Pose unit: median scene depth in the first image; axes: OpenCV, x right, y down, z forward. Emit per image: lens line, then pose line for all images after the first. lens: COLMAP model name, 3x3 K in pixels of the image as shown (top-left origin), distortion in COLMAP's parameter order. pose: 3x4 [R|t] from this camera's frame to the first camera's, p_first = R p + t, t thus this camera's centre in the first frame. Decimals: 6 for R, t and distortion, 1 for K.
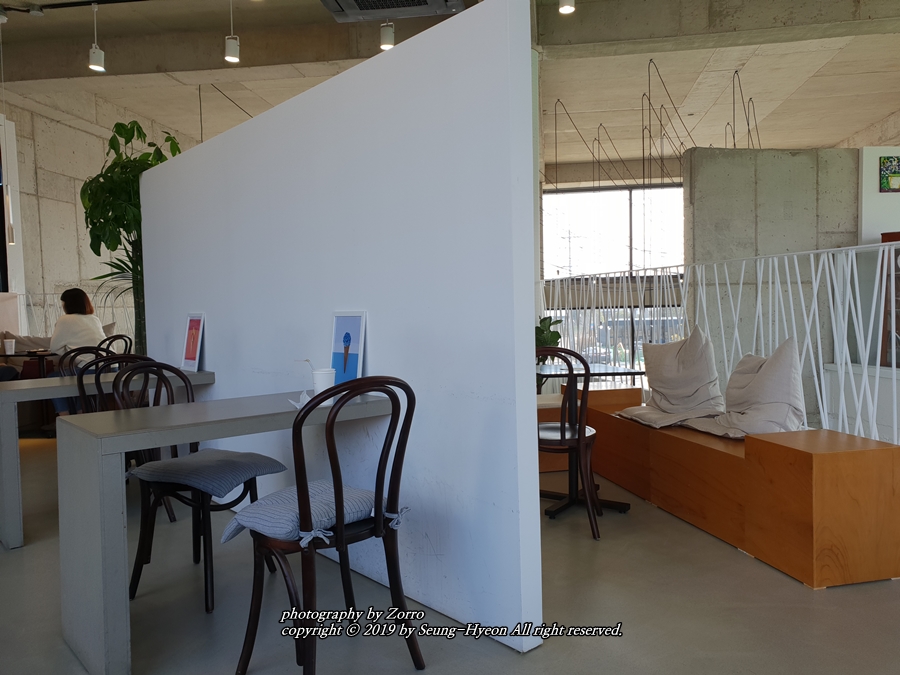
lens RADIAL K [[698.4, 0, 472.8], [0, 698.4, 335.9], [0, 0, 1]] dist [0.091602, -0.121328]
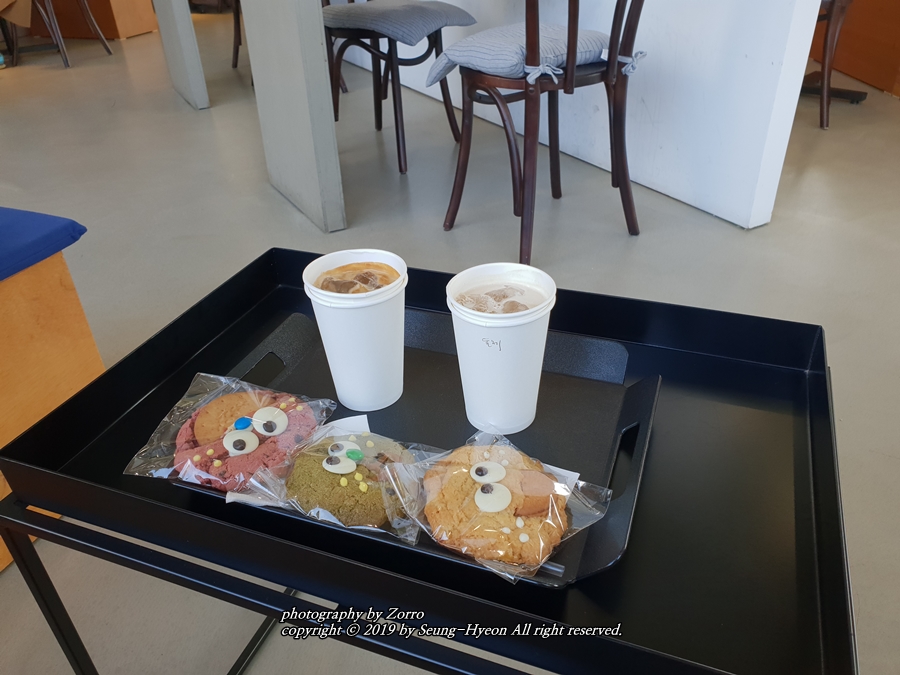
lens RADIAL K [[698.4, 0, 472.8], [0, 698.4, 335.9], [0, 0, 1]] dist [0.091602, -0.121328]
pose [[0.980715, 0.107964, -0.162915, -0.118826], [-0.010381, 0.861171, 0.508210, 0.111534], [0.195166, -0.496718, 0.845684, 0.090752]]
